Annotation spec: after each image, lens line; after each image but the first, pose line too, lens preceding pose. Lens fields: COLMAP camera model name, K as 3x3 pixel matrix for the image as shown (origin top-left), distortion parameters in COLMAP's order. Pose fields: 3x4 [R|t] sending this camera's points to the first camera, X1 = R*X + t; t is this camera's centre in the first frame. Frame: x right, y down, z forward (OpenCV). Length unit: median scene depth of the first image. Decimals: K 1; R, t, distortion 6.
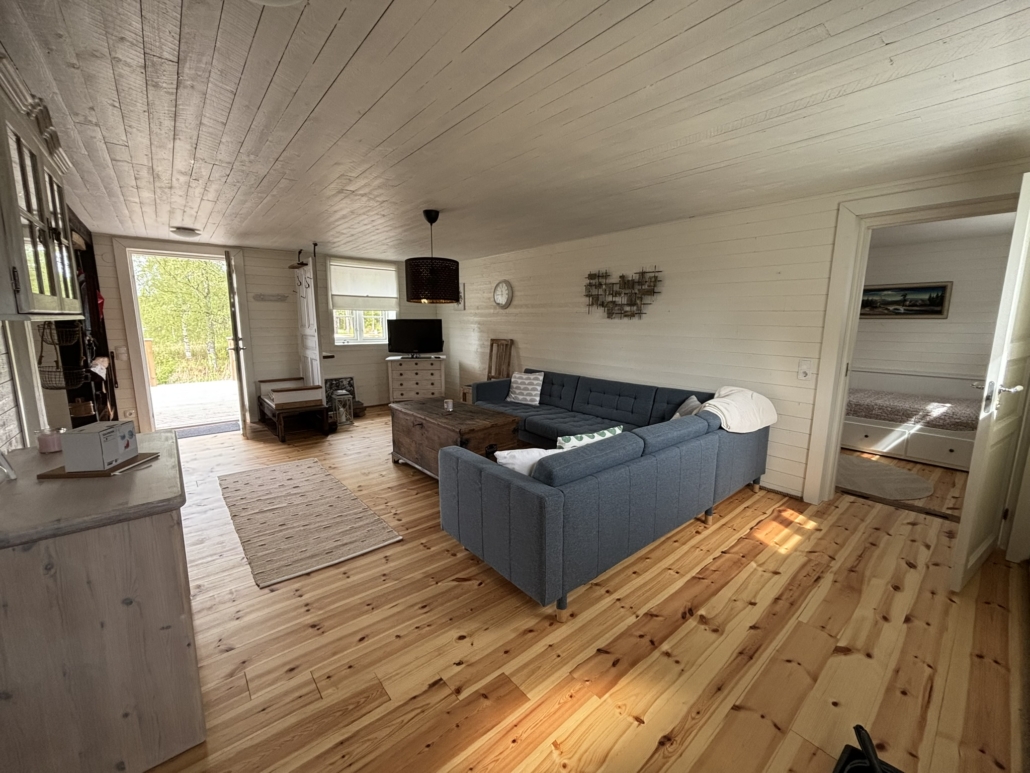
lens RADIAL K [[417.5, 0, 509.3], [0, 417.5, 383.9], [0, 0, 1]] dist [0.001943, -0.000195]
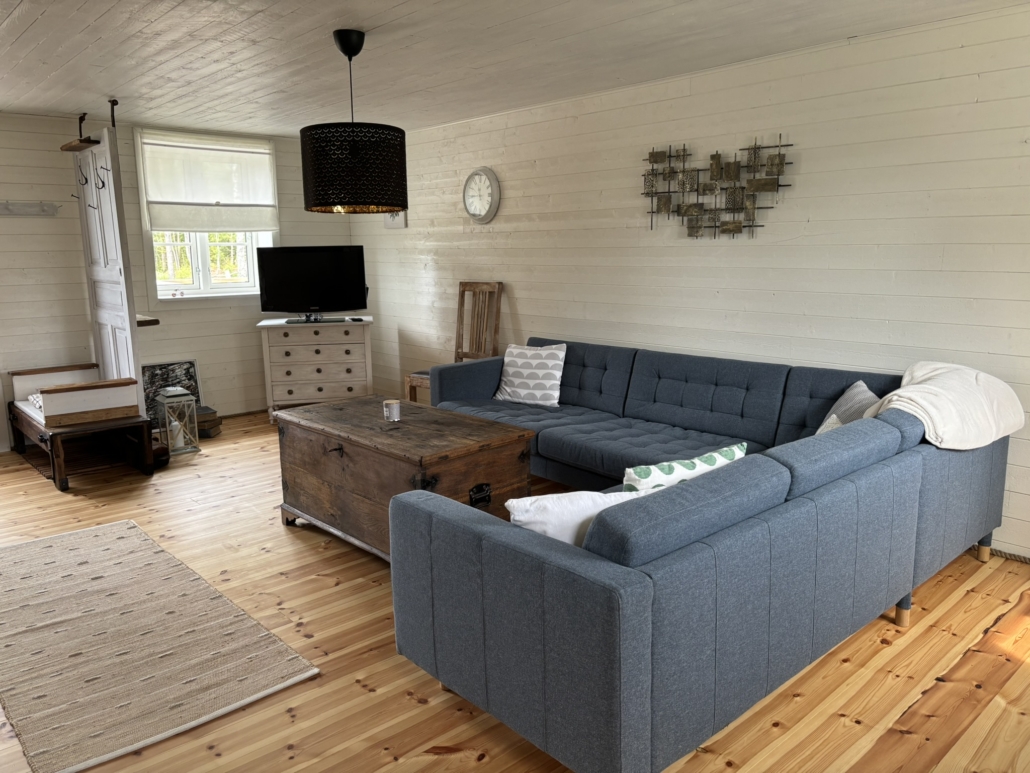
lens RADIAL K [[781.6, 0, 504.5], [0, 781.6, 382.4], [0, 0, 1]] dist [0.019304, -0.008513]
pose [[0.999242, -0.024072, 0.030588, -0.036535], [0.023455, 0.999517, 0.020368, -0.000805], [-0.031064, -0.019635, 0.999325, 0.027322]]
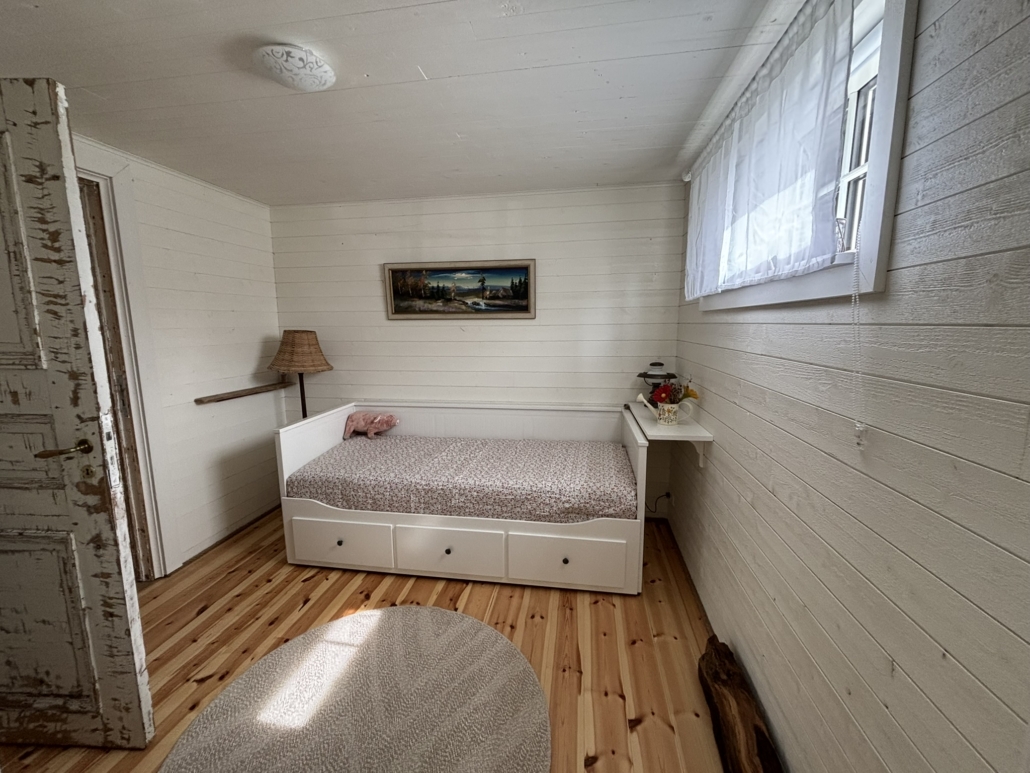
lens RADIAL K [[417.5, 0, 510.7], [0, 417.5, 384.6], [0, 0, 1]] dist [0.001943, -0.000195]
pose [[0.750820, -0.106618, 0.651845, 0.752752], [0.112556, 0.993104, 0.032789, -0.103252], [-0.650846, 0.048750, 0.757643, 0.696064]]
